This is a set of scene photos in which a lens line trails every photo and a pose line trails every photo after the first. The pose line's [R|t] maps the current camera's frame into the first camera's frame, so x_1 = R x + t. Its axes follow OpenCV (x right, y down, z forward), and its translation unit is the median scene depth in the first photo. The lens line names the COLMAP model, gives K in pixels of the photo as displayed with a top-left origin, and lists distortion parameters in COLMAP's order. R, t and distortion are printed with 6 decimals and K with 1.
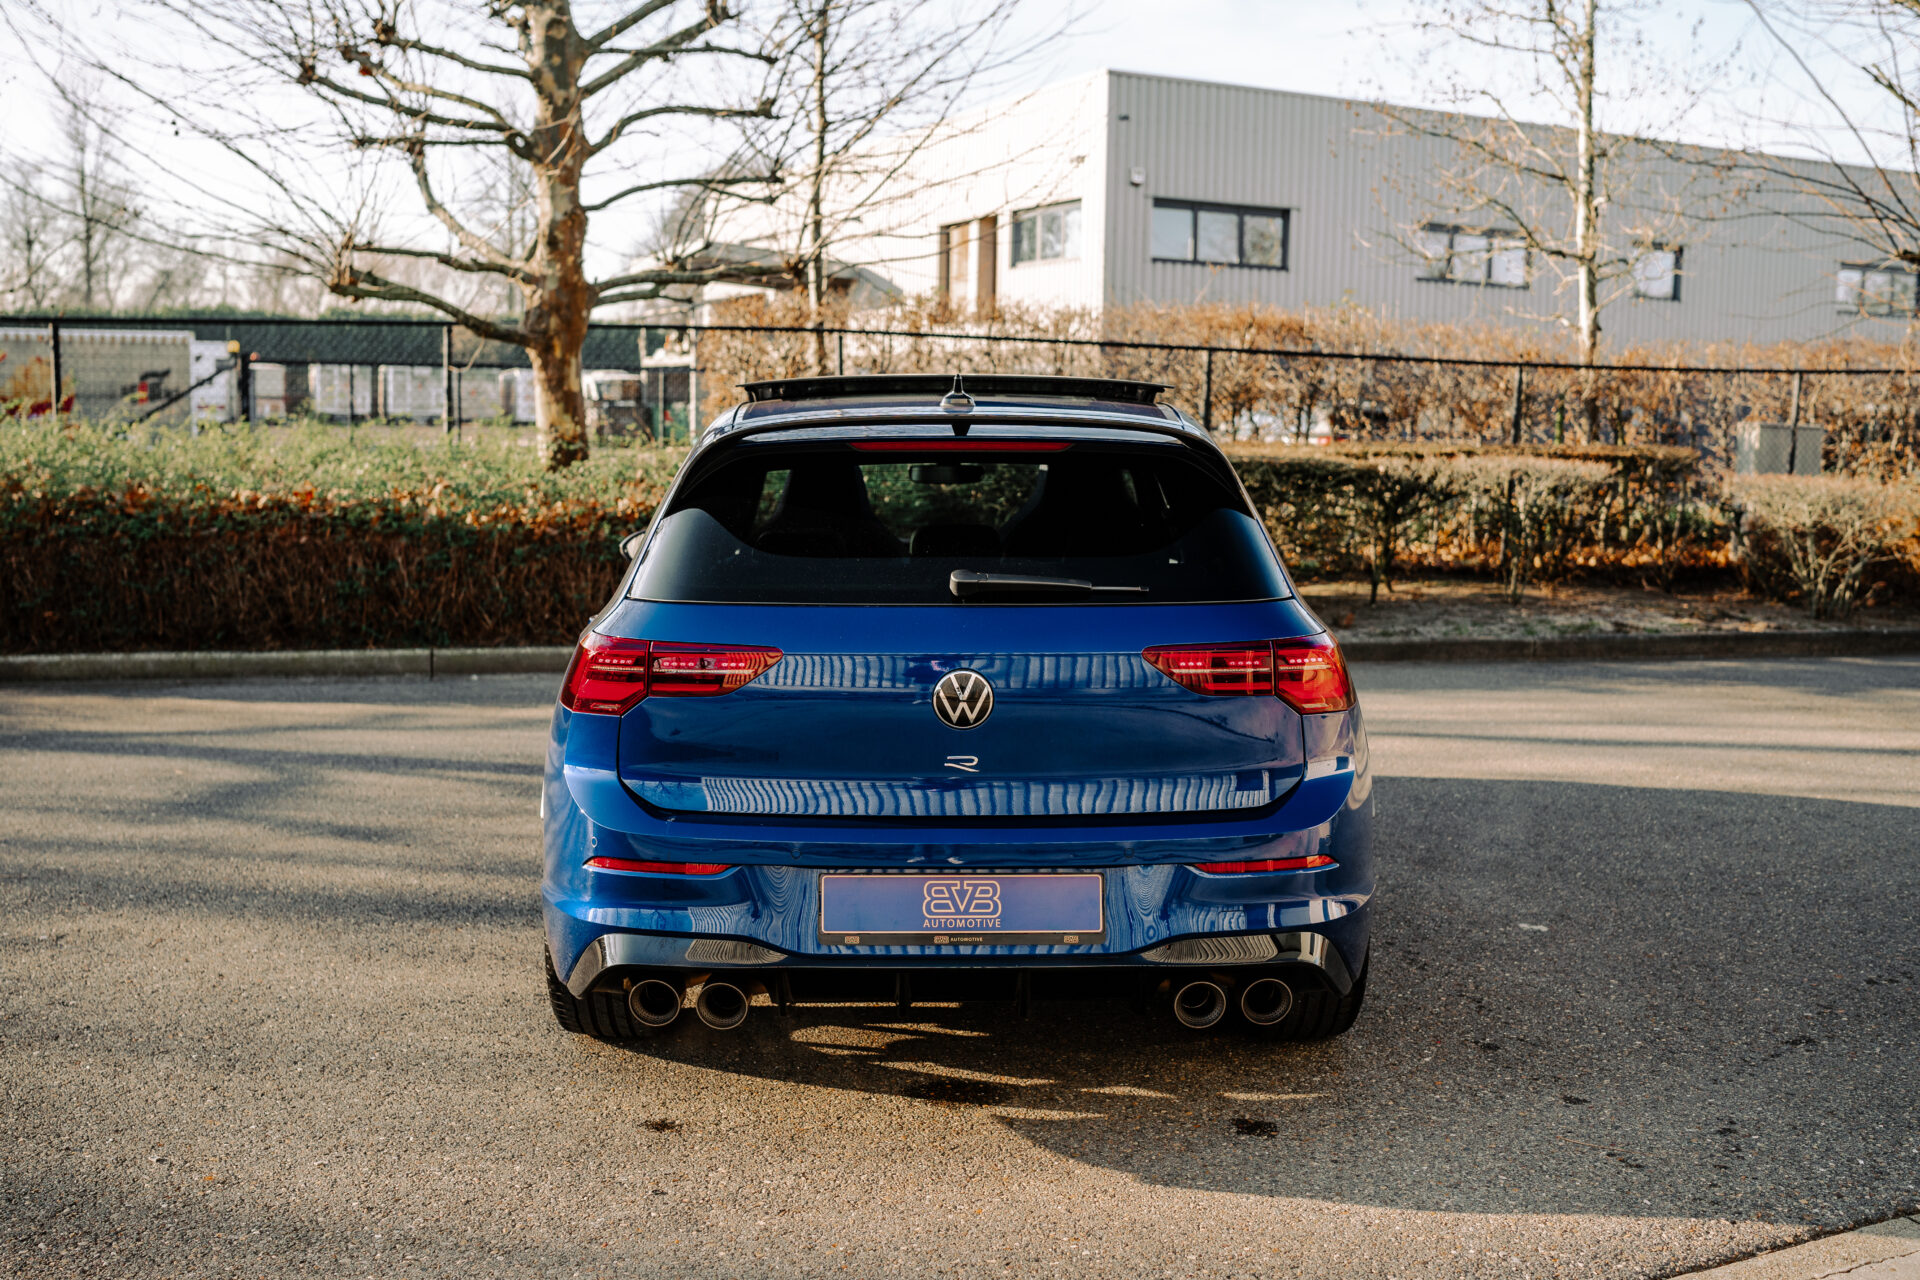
lens RADIAL K [[1862.7, 0, 960.0], [0, 1862.7, 640.0], [0, 0, 1]] dist [-0.189831, 0.217569]
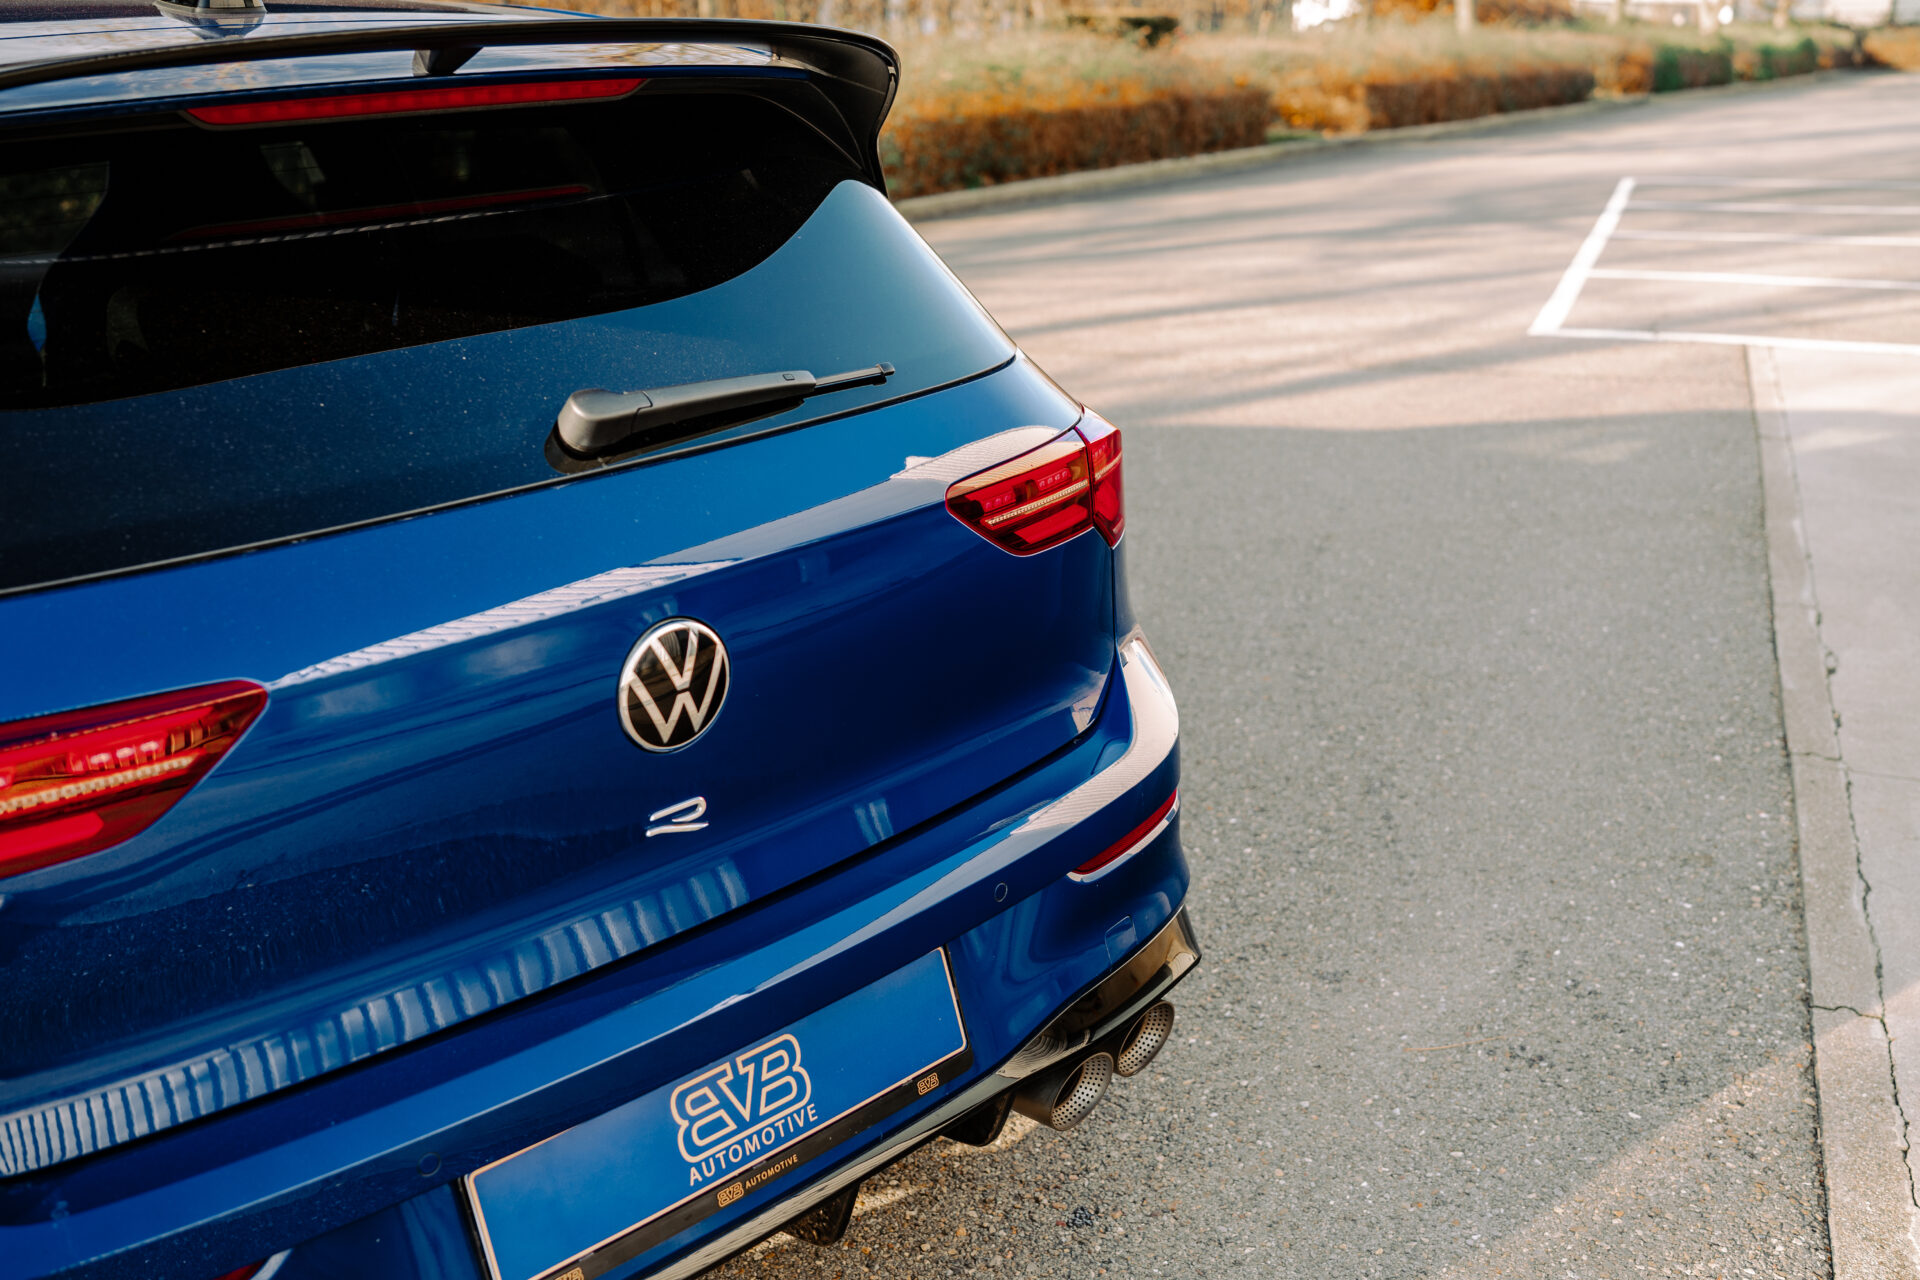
lens RADIAL K [[1862.7, 0, 960.0], [0, 1862.7, 640.0], [0, 0, 1]] dist [-0.189831, 0.217569]
pose [[0.725353, -0.244461, 0.643507, -0.066566], [0.108177, 0.963683, 0.244157, -0.022697], [-0.679824, -0.107487, 0.725456, 0.186252]]
